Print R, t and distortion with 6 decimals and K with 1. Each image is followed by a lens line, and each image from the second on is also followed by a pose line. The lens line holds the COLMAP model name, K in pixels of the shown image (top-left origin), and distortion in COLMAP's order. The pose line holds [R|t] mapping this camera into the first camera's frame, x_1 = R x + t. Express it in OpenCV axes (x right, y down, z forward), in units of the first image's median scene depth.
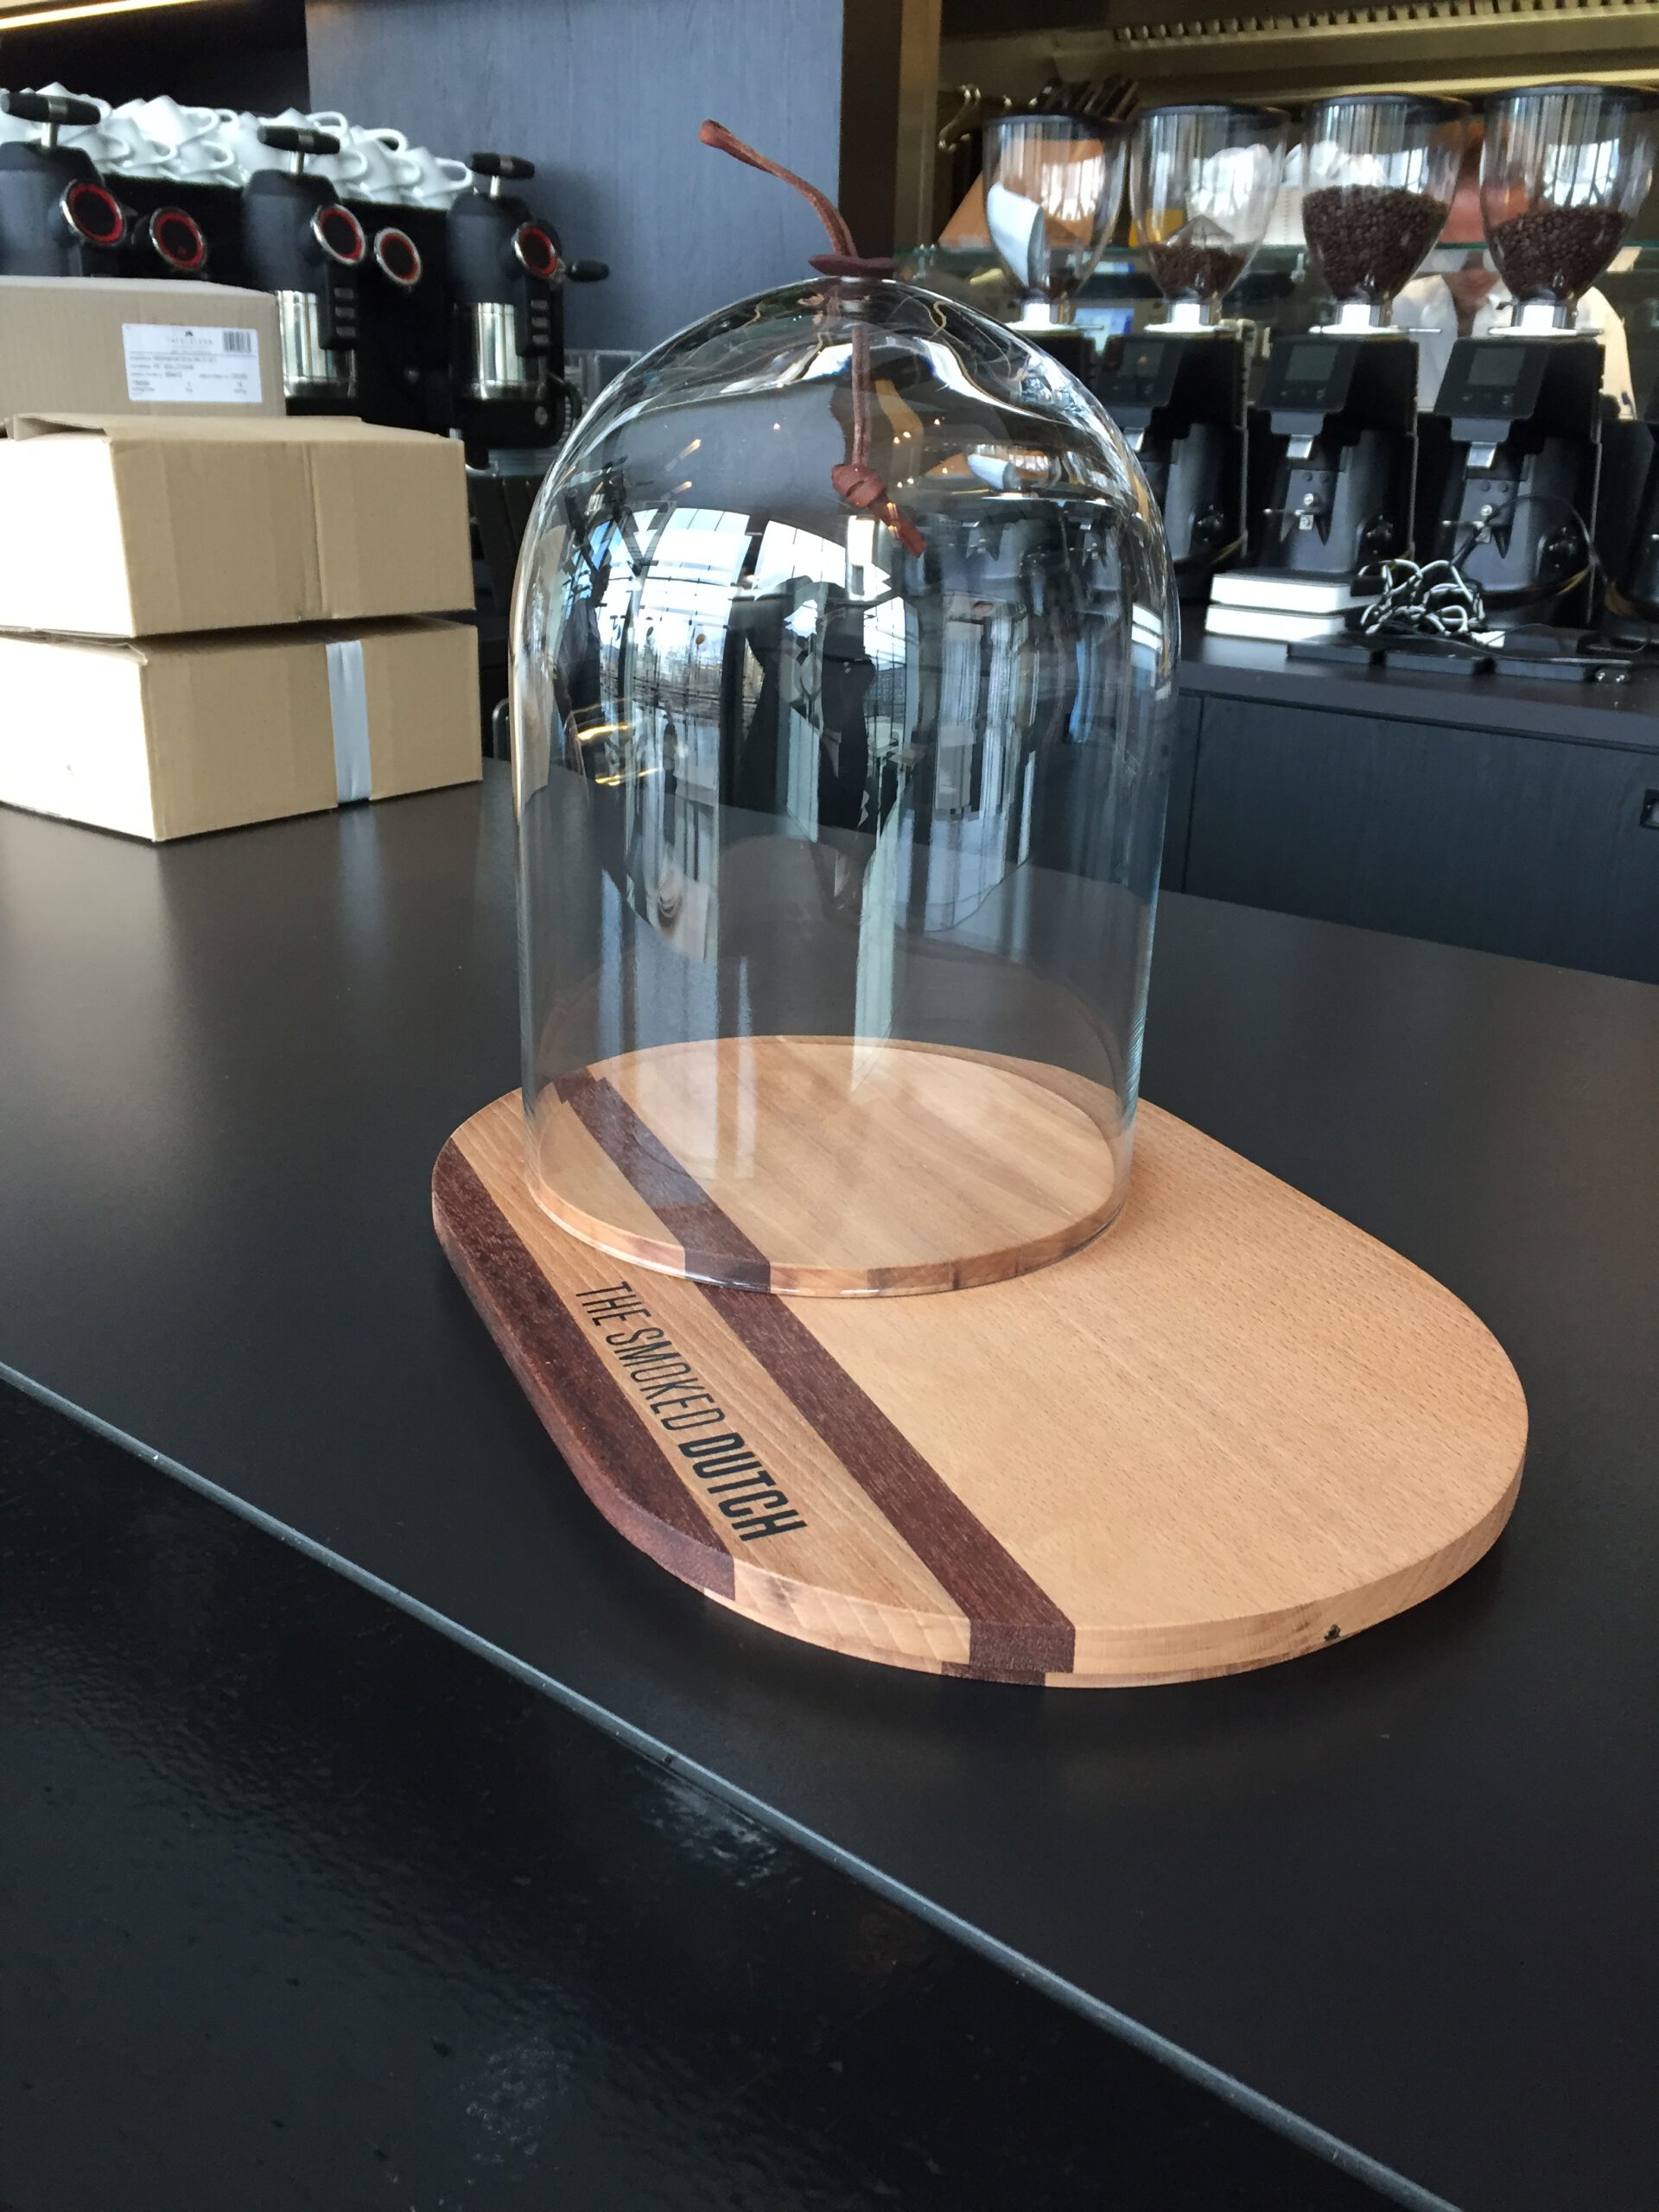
lens RADIAL K [[1871.2, 0, 820.1], [0, 1871.2, 1108.5], [0, 0, 1]] dist [0.040626, -0.002851]
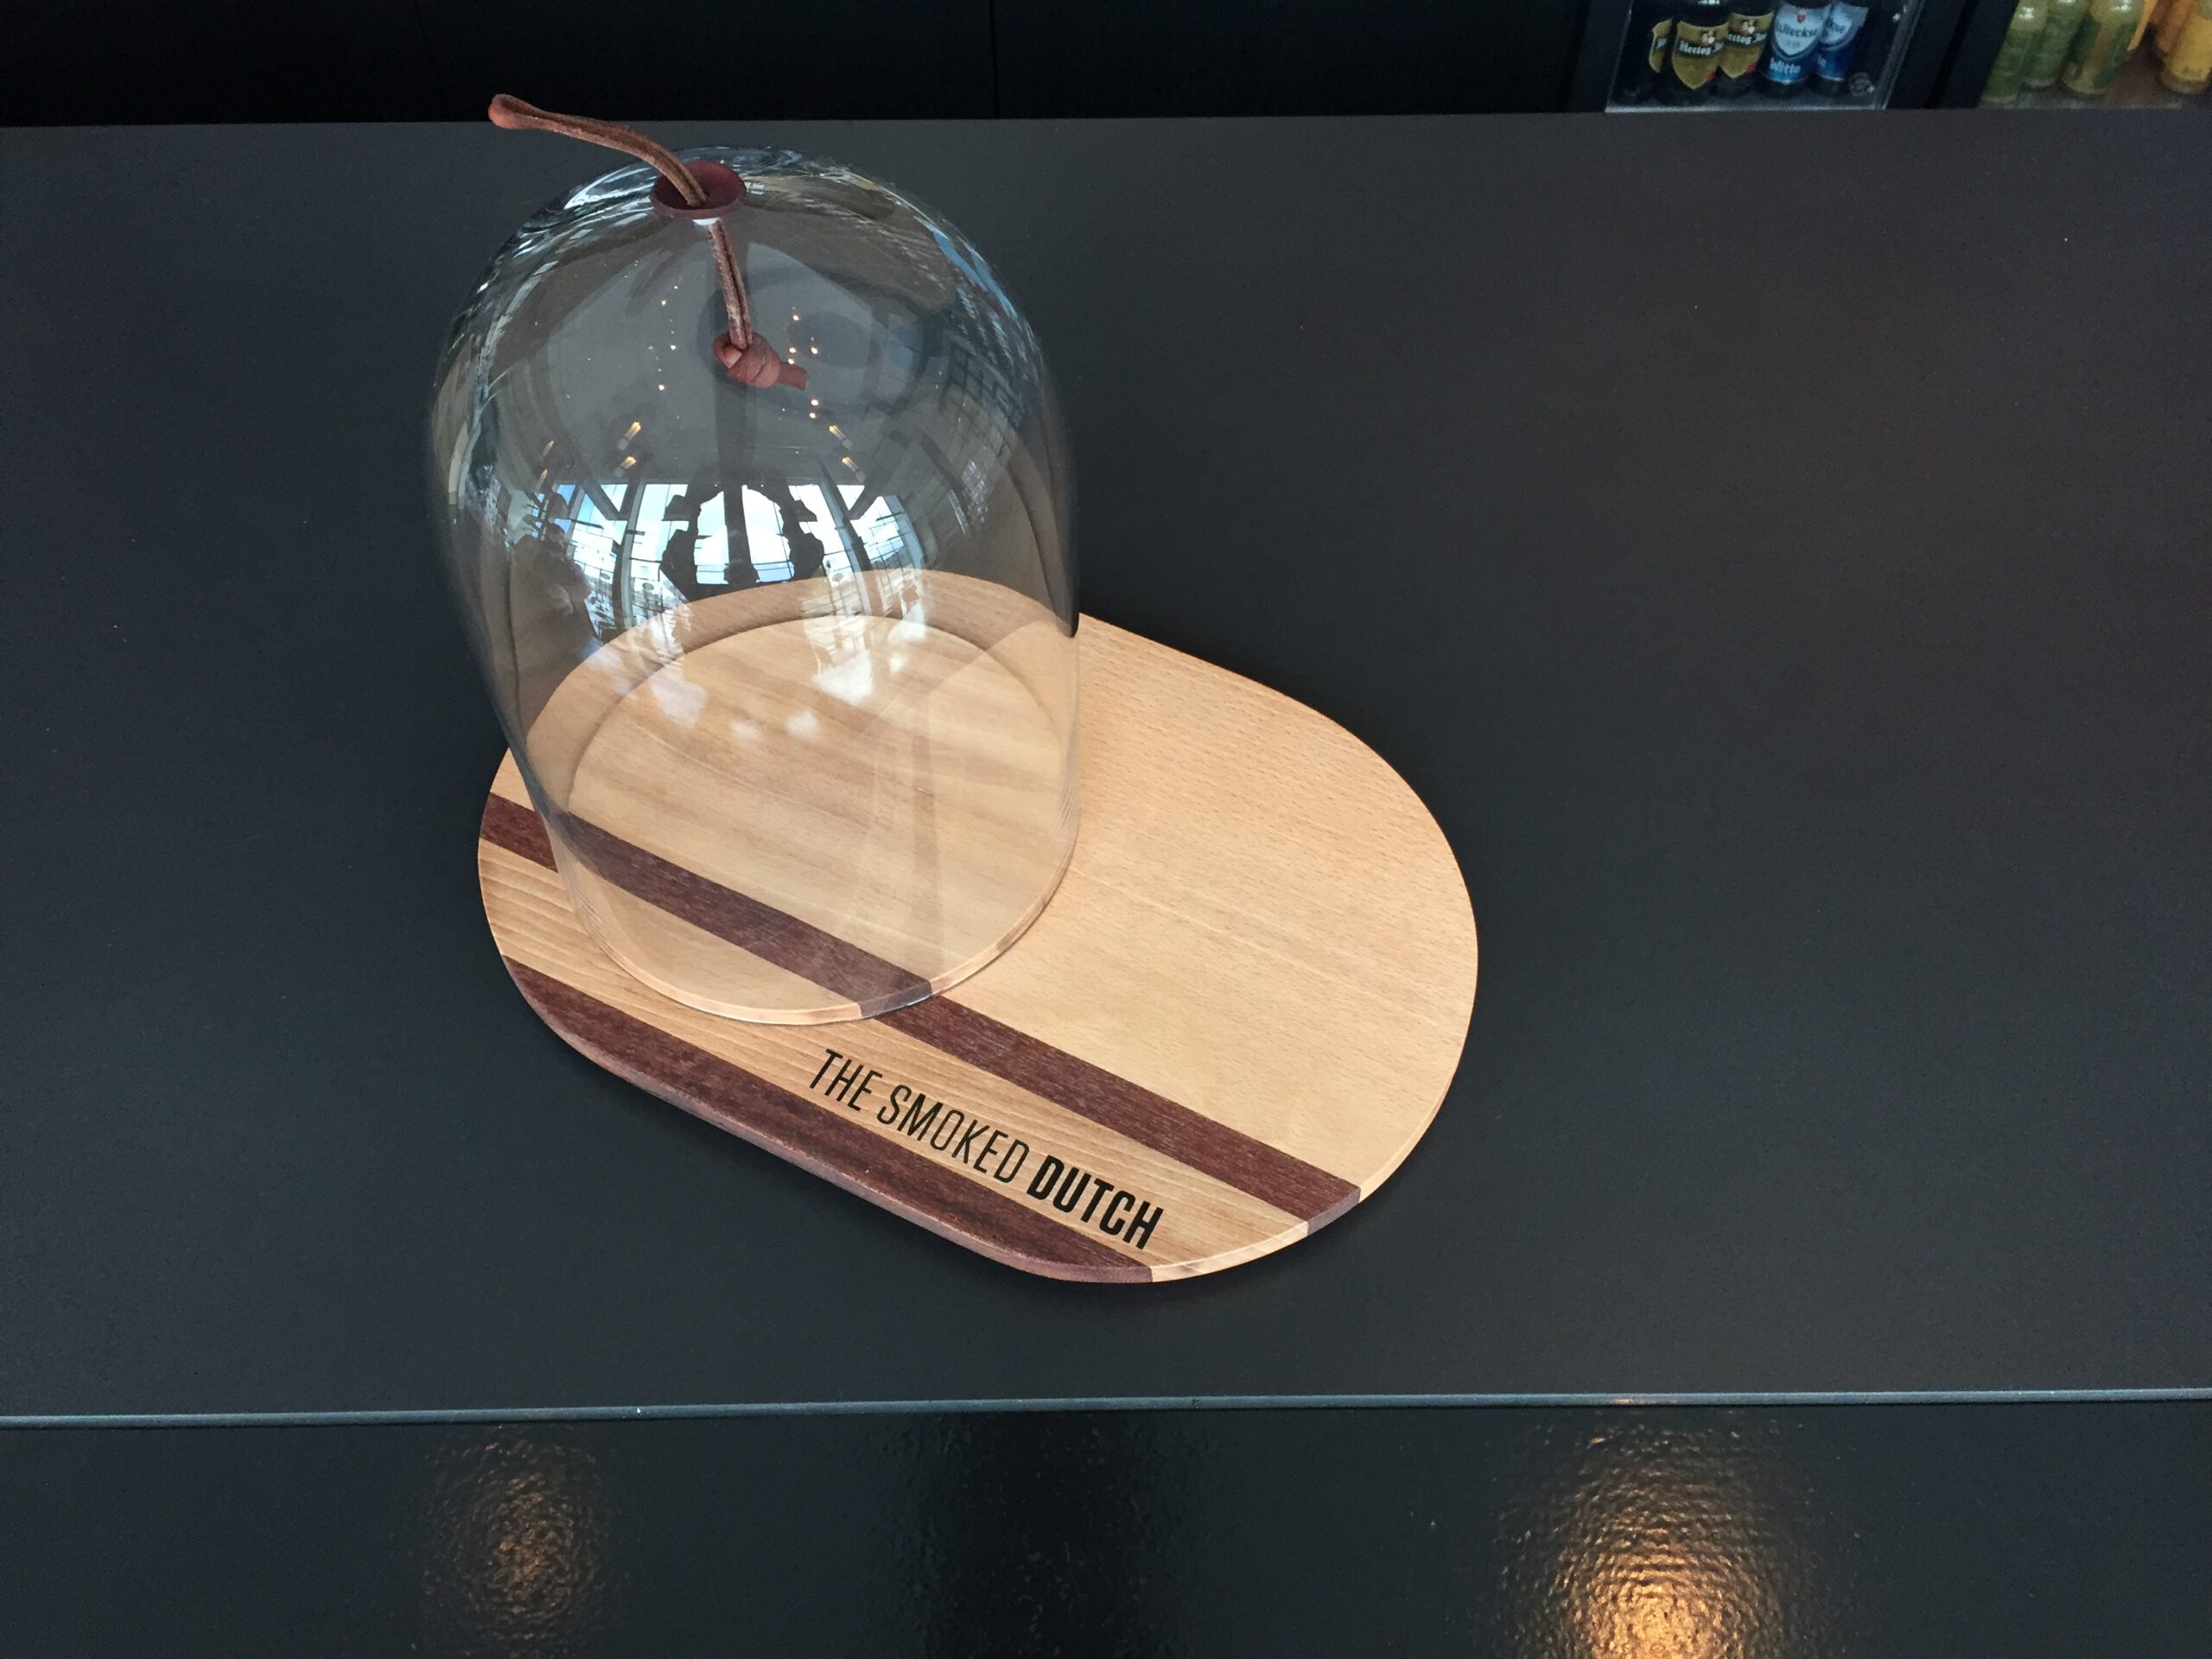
lens RADIAL K [[1871.2, 0, 1110.3], [0, 1871.2, 829.8], [0, 0, 1]] dist [0.040626, -0.002851]
pose [[0.784029, -0.508876, 0.355448, -0.359948], [0.249482, 0.782684, 0.570232, -0.750558], [-0.568381, -0.358400, 0.740603, 0.049126]]
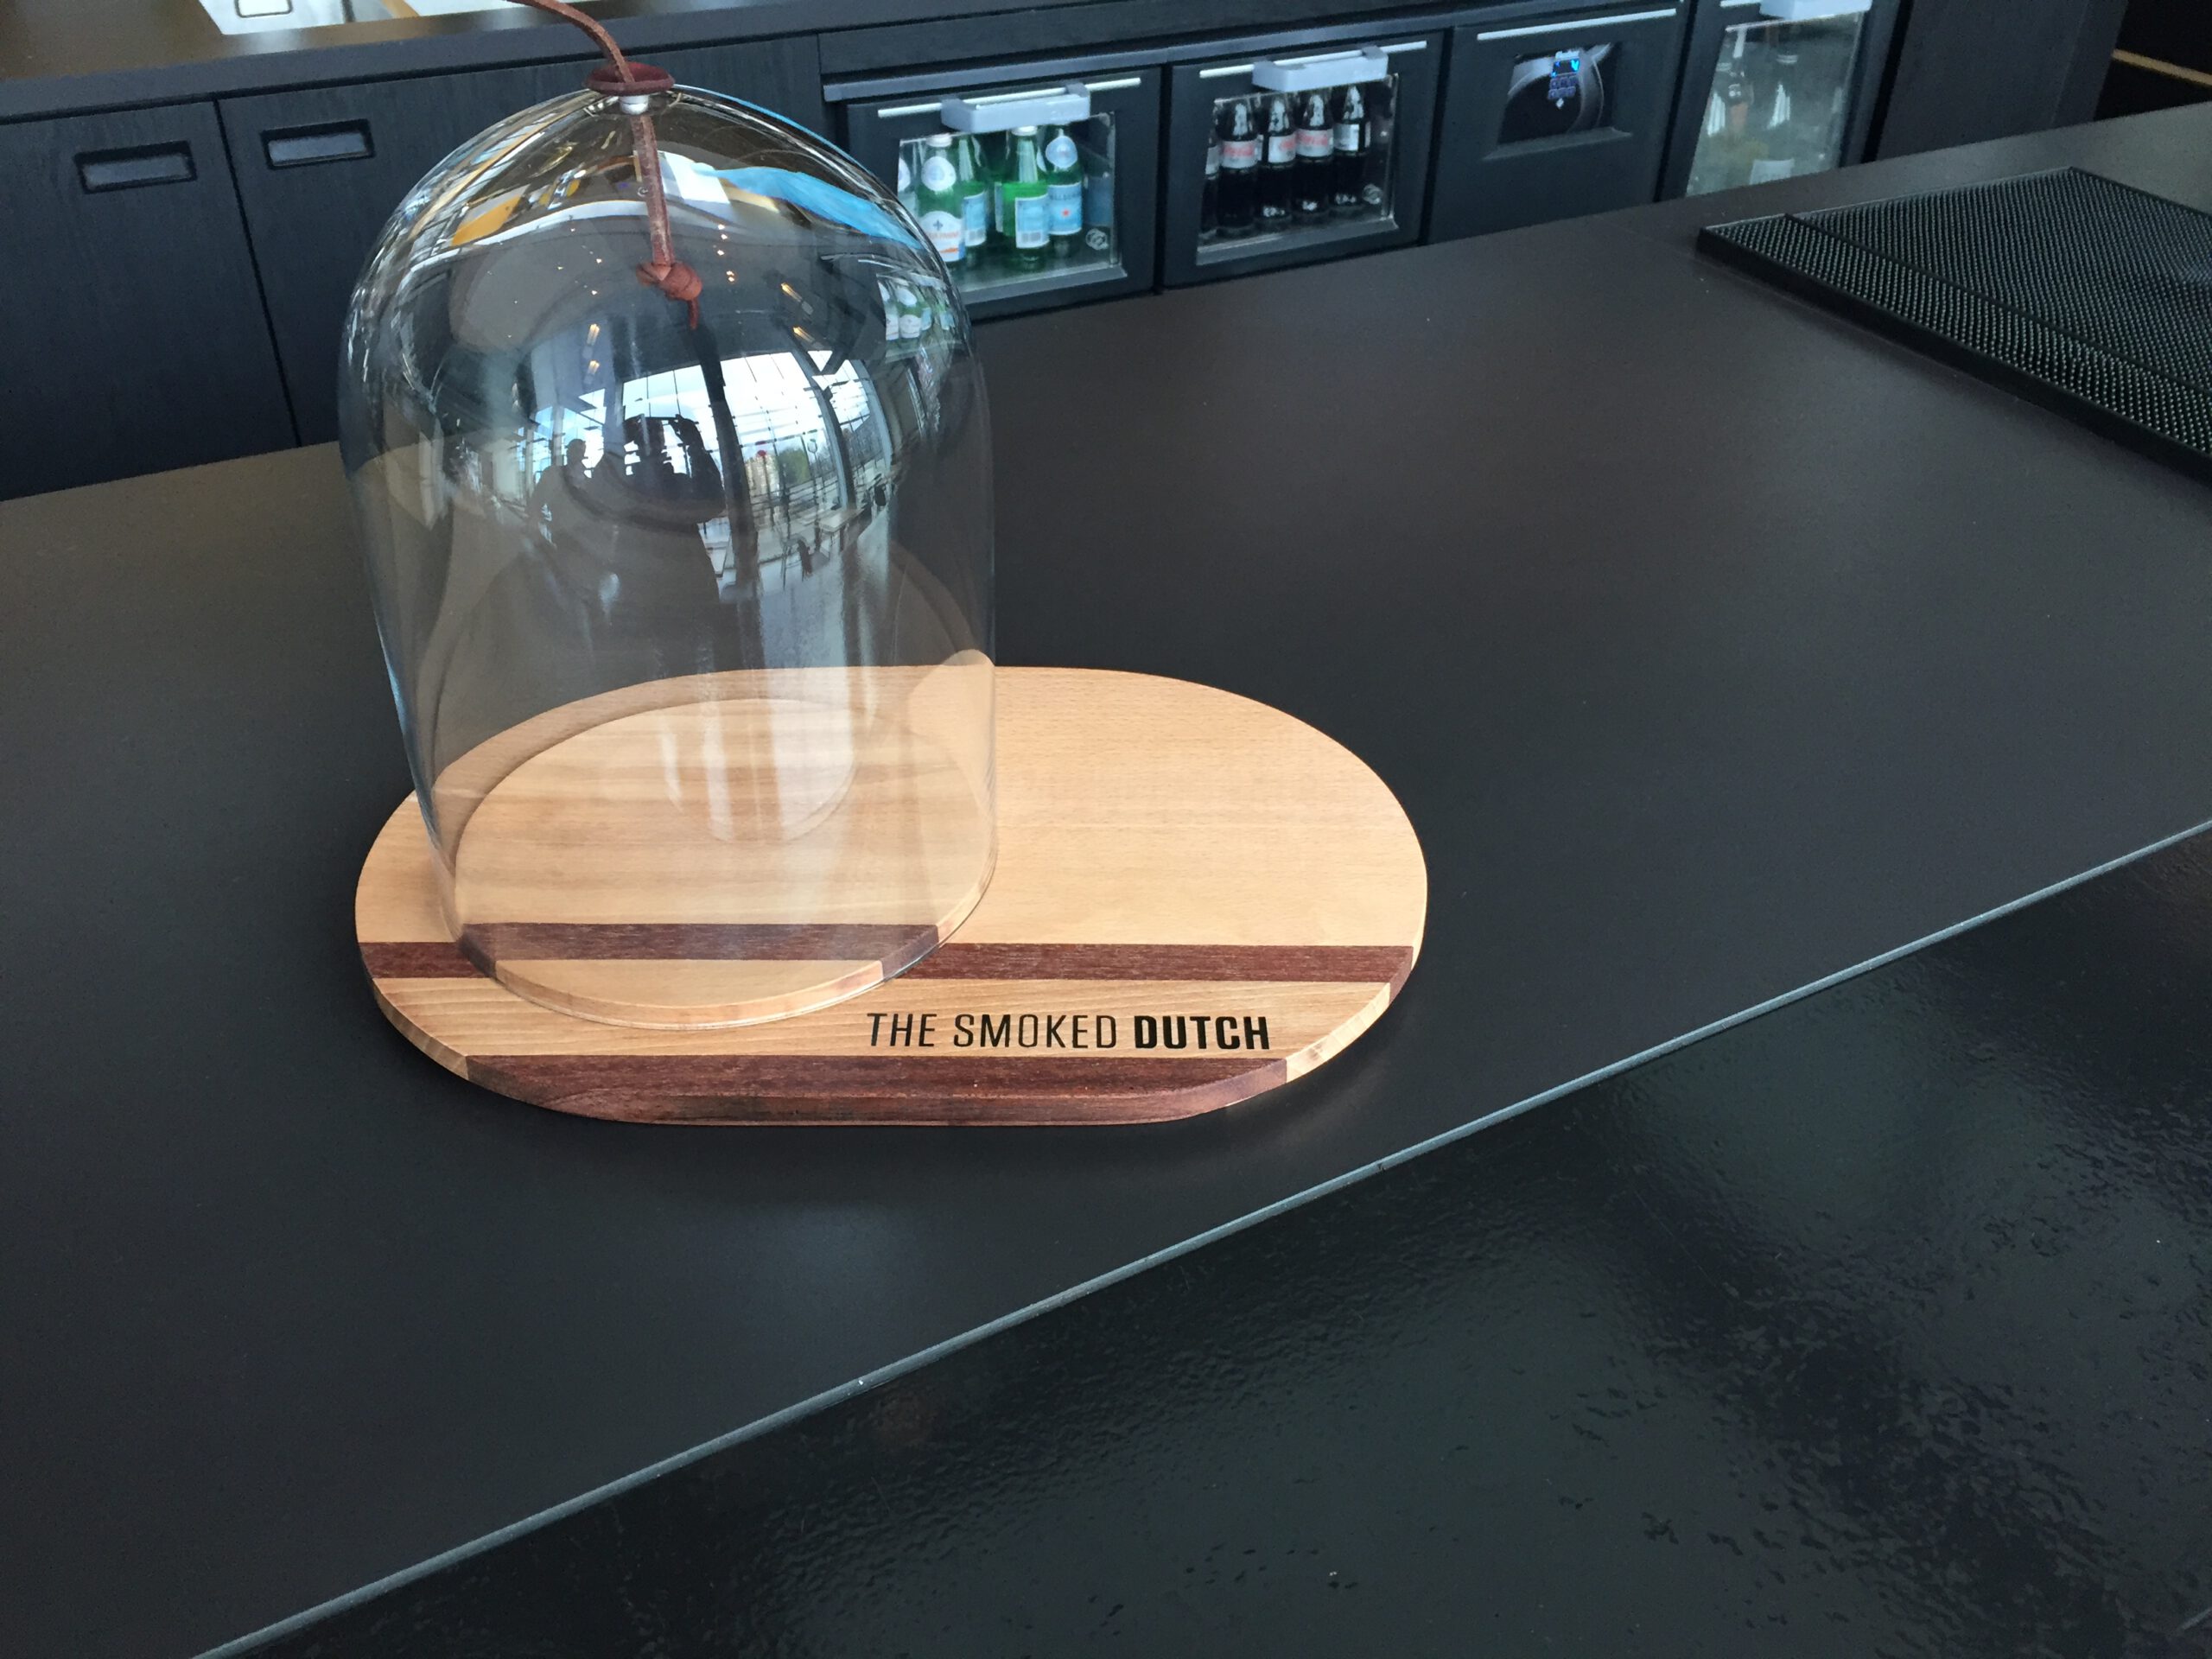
lens RADIAL K [[1871.2, 0, 1098.5], [0, 1871.2, 824.3], [0, 0, 1]] dist [0.040626, -0.002851]
pose [[0.408950, -0.550094, 0.728118, -0.923809], [0.337156, 0.832513, 0.439600, -0.521873], [-0.847989, 0.065715, 0.525924, 0.296447]]
